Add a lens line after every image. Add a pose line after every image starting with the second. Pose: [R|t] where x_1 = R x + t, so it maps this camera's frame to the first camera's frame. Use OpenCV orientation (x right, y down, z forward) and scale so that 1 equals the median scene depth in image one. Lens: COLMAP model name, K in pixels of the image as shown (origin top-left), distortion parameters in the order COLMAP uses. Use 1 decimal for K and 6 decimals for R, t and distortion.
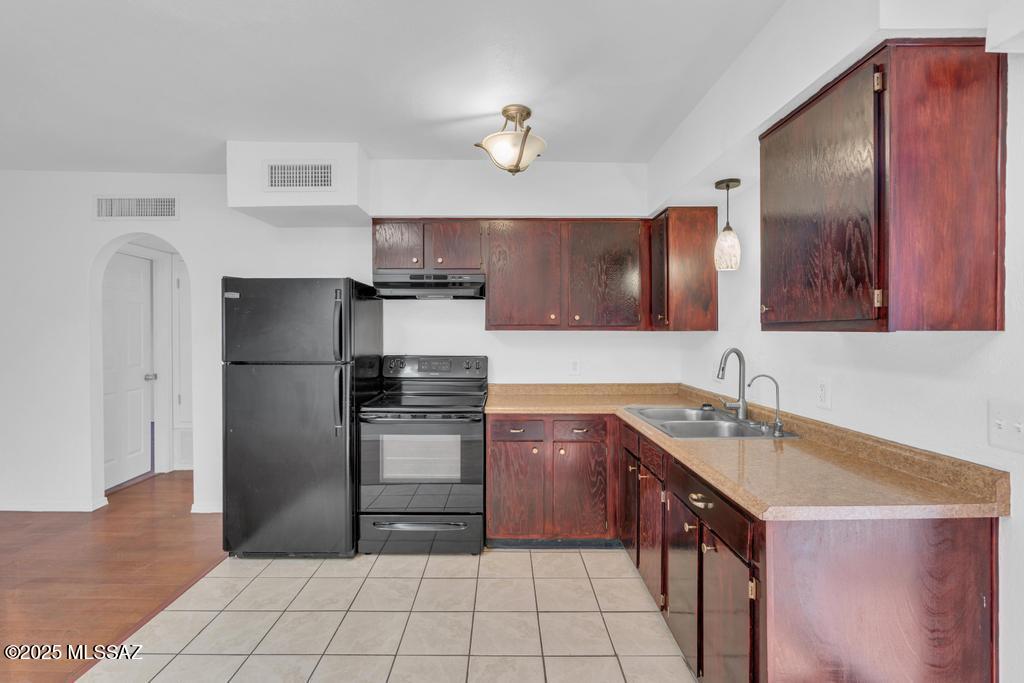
lens RADIAL K [[468.5, 0, 502.9], [0, 468.5, 338.4], [0, 0, 1]] dist [-0.007942, 0.003702]
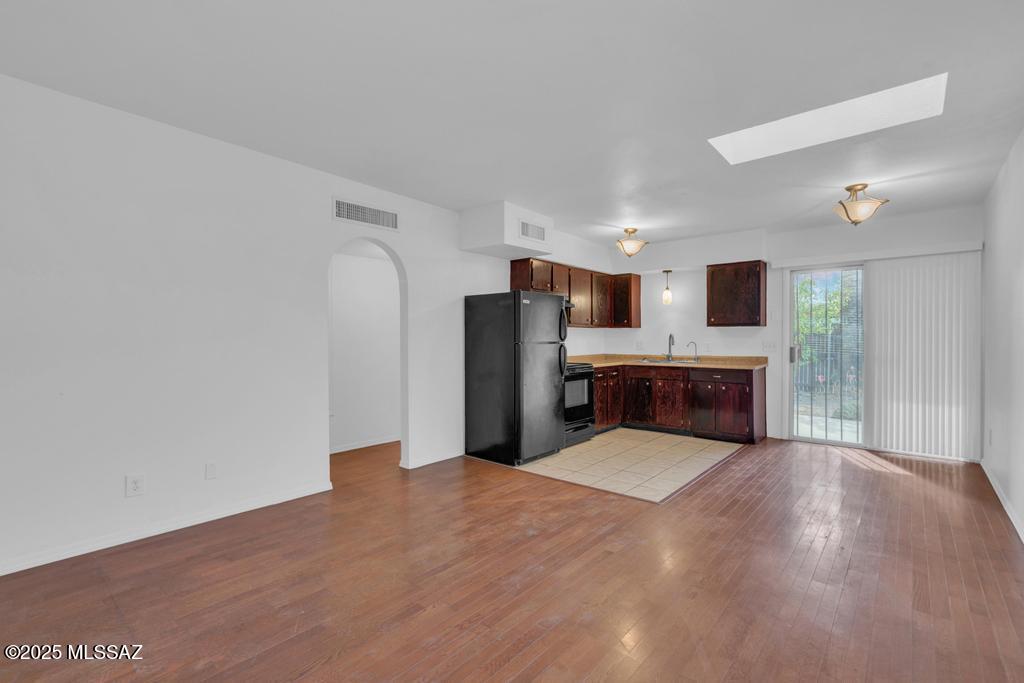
lens RADIAL K [[468.5, 0, 509.4], [0, 468.5, 339.0], [0, 0, 1]] dist [-0.007942, 0.003702]
pose [[0.644119, -0.003900, 0.764915, -1.769196], [0.012273, 0.999911, -0.005237, 0.044456], [-0.764827, 0.012761, 0.644110, -0.012638]]
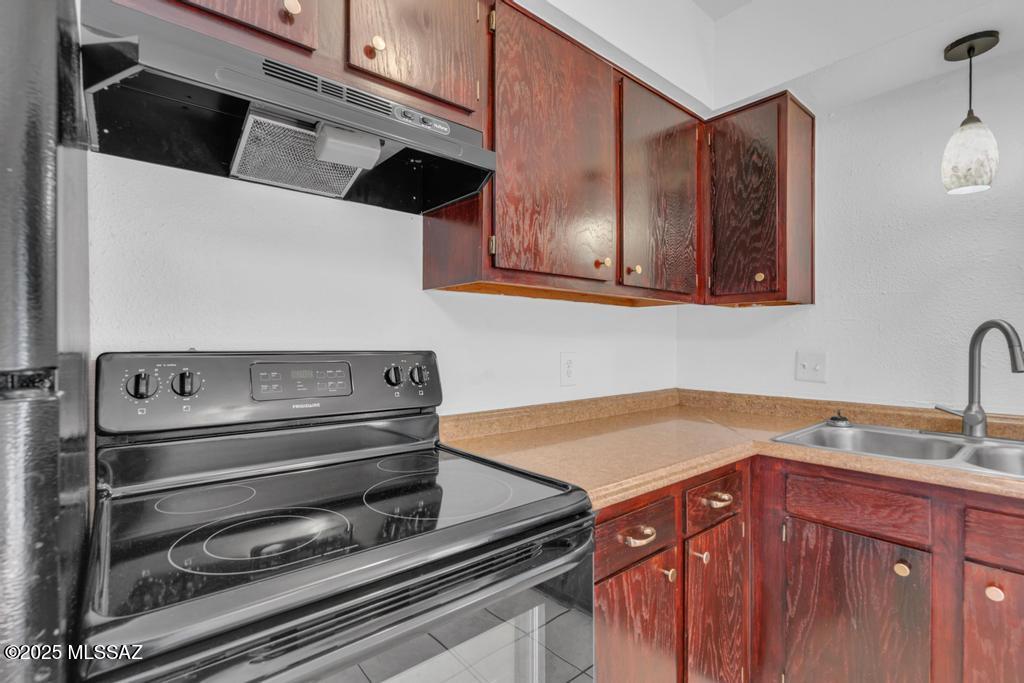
lens RADIAL K [[468.5, 0, 493.1], [0, 468.5, 343.7], [0, 0, 1]] dist [-0.007942, 0.003702]
pose [[0.779834, -0.000188, 0.625986, -0.301198], [0.007440, 0.999932, -0.008967, 0.042850], [-0.625942, 0.011650, 0.779783, 0.771833]]
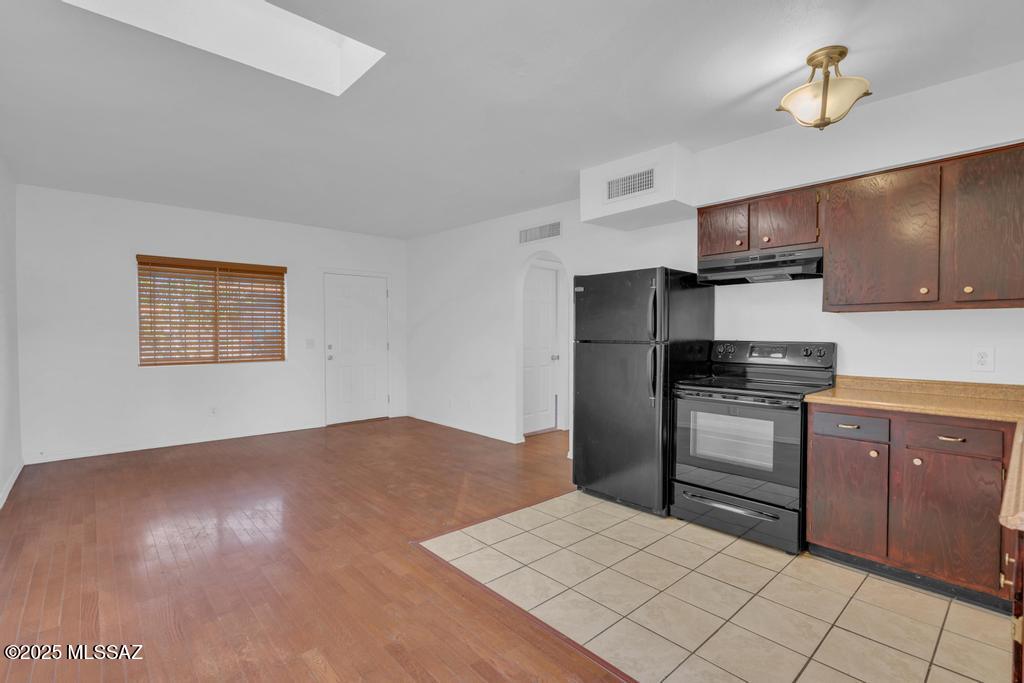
lens RADIAL K [[468.5, 0, 499.1], [0, 468.5, 346.1], [0, 0, 1]] dist [-0.007942, 0.003702]
pose [[0.666990, 0.020640, -0.744781, 0.235137], [-0.009309, 0.999769, 0.019369, 0.040542], [0.745008, -0.005986, 0.667028, -0.037217]]
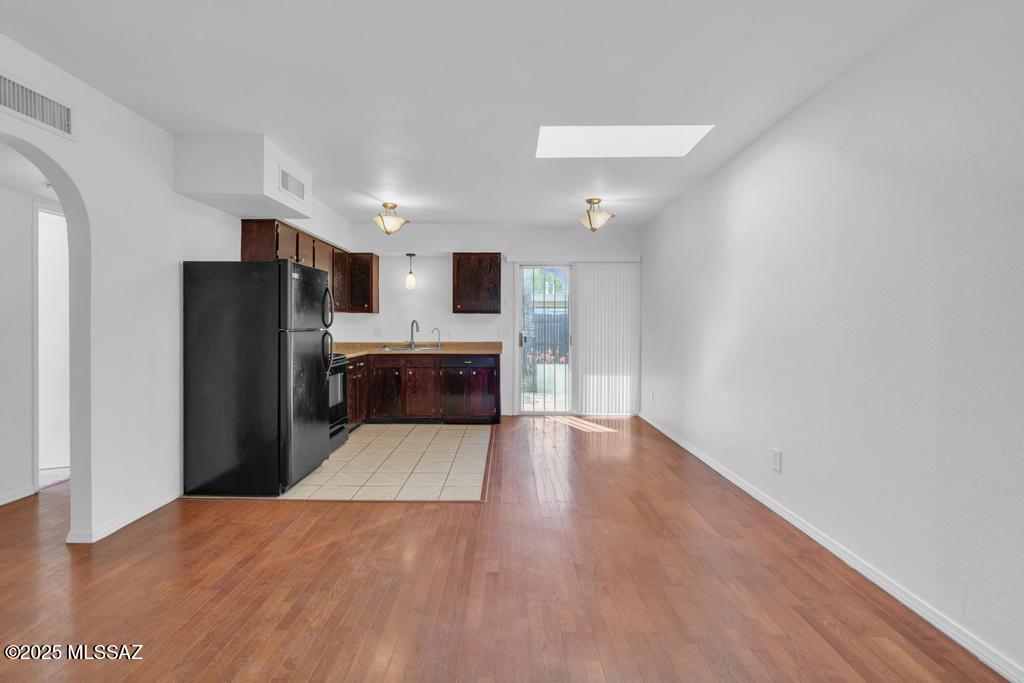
lens RADIAL K [[468.5, 0, 507.4], [0, 468.5, 328.1], [0, 0, 1]] dist [-0.007942, 0.003702]
pose [[-0.009024, -0.010055, 0.999909, -1.727231], [0.009655, 0.999902, 0.010142, 0.037294], [-0.999913, 0.009745, -0.008926, 0.421441]]
